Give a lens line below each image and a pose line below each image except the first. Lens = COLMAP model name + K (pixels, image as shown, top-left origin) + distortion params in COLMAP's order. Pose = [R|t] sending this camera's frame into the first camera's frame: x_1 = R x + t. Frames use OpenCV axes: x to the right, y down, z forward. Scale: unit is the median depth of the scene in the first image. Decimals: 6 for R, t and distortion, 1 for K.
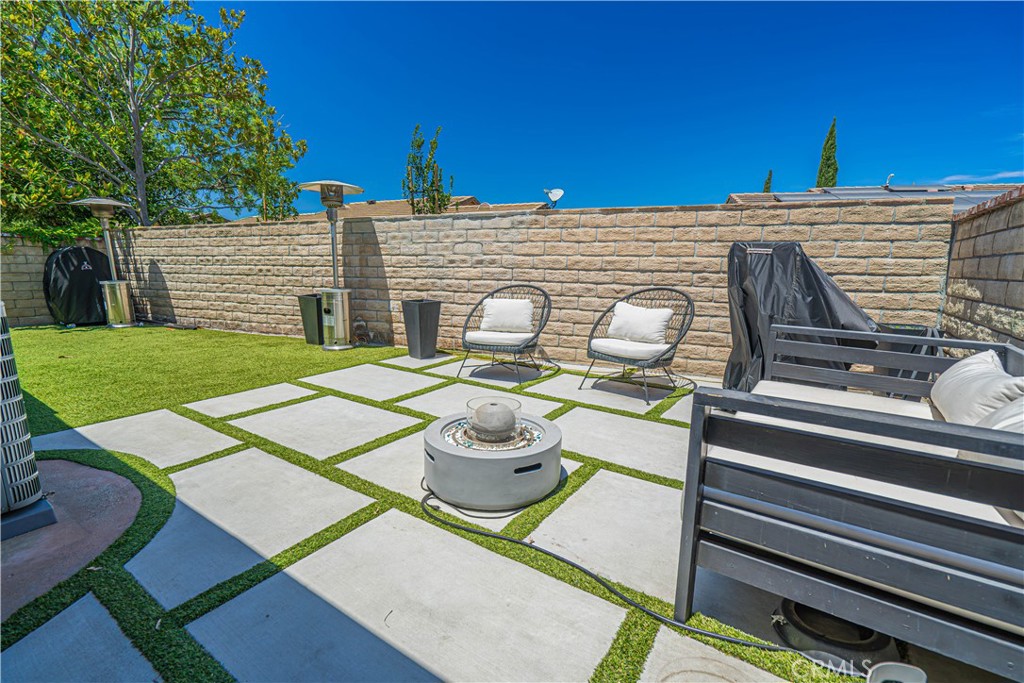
lens RADIAL K [[460.3, 0, 506.0], [0, 460.3, 343.6], [0, 0, 1]] dist [-0.007868, 0.002020]
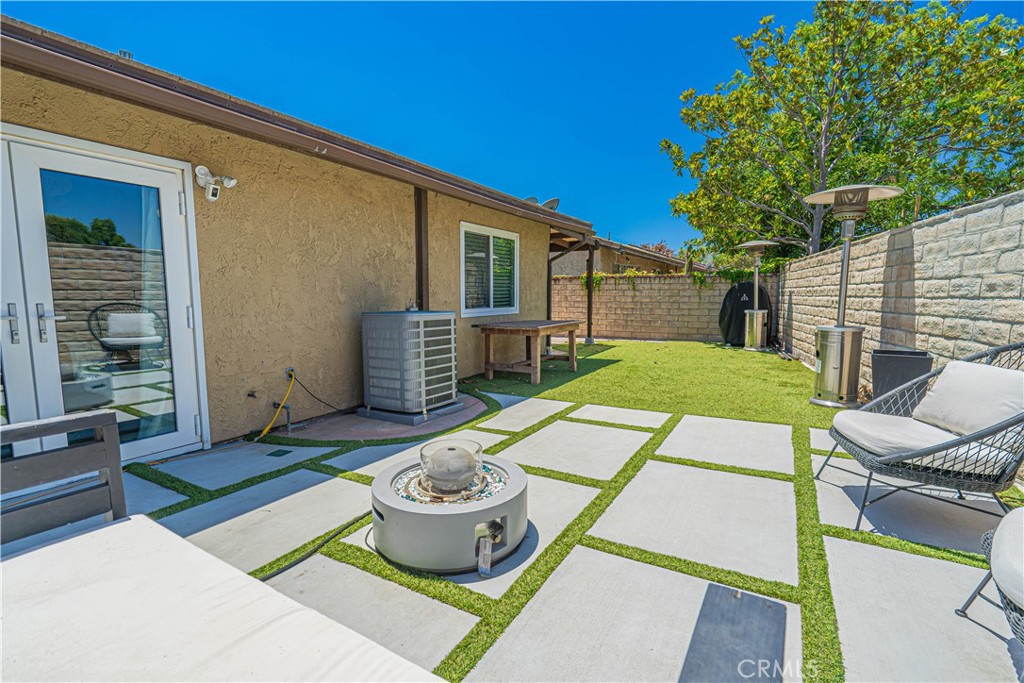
lens RADIAL K [[460.3, 0, 505.1], [0, 460.3, 342.4], [0, 0, 1]] dist [-0.007868, 0.002020]
pose [[0.086146, 0.094366, -0.991803, 0.358944], [-0.165505, 0.983027, 0.079156, -0.066801], [0.982439, 0.157329, 0.100301, 0.417283]]
